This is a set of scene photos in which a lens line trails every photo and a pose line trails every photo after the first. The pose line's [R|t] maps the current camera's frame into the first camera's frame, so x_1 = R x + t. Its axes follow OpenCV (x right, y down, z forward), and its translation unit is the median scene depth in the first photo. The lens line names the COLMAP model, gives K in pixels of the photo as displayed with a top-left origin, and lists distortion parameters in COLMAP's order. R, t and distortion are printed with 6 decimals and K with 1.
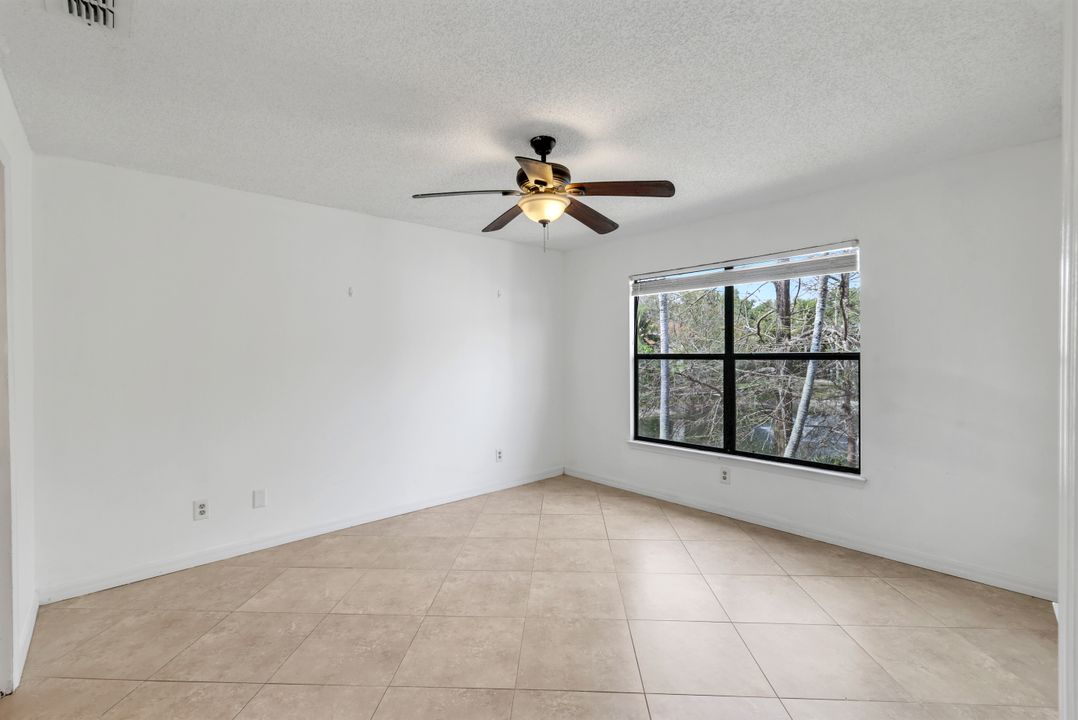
lens RADIAL K [[474.5, 0, 539.0], [0, 474.5, 360.0], [0, 0, 1]] dist [0.012142, -0.000078]
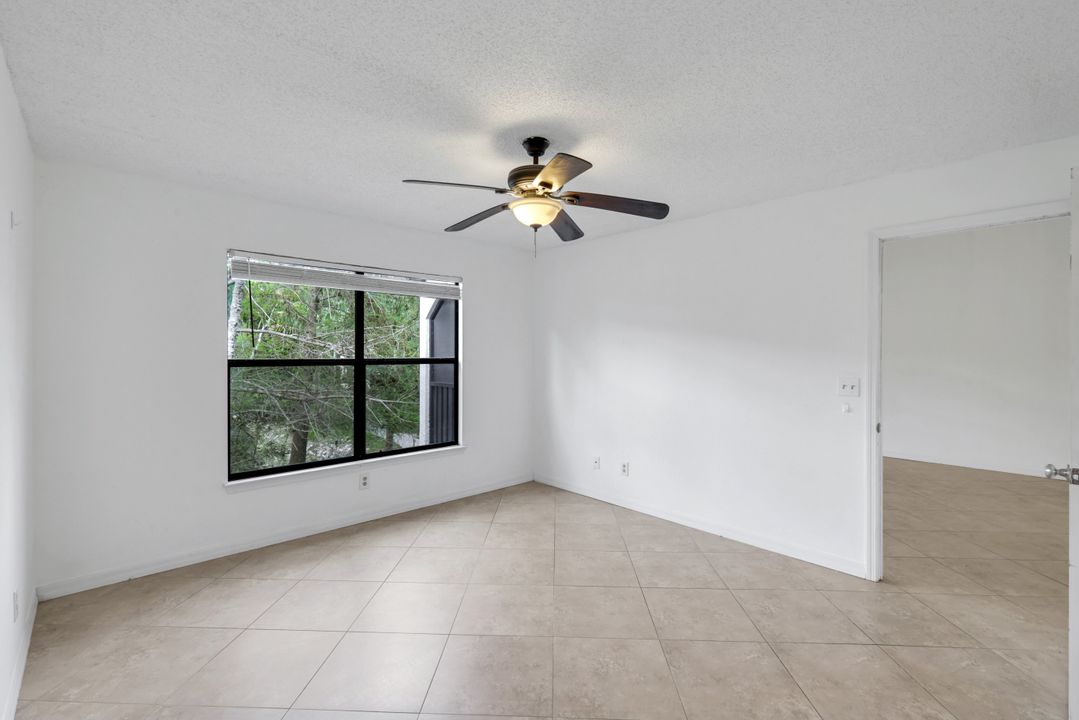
lens RADIAL K [[476.1, 0, 544.7], [0, 476.1, 357.4], [0, 0, 1]] dist [-0.001775, 0.000644]
pose [[-0.017206, -0.002646, 0.999848, -0.612650], [0.014078, 0.999897, 0.002889, -0.013745], [-0.999753, 0.014125, -0.017167, 0.640643]]
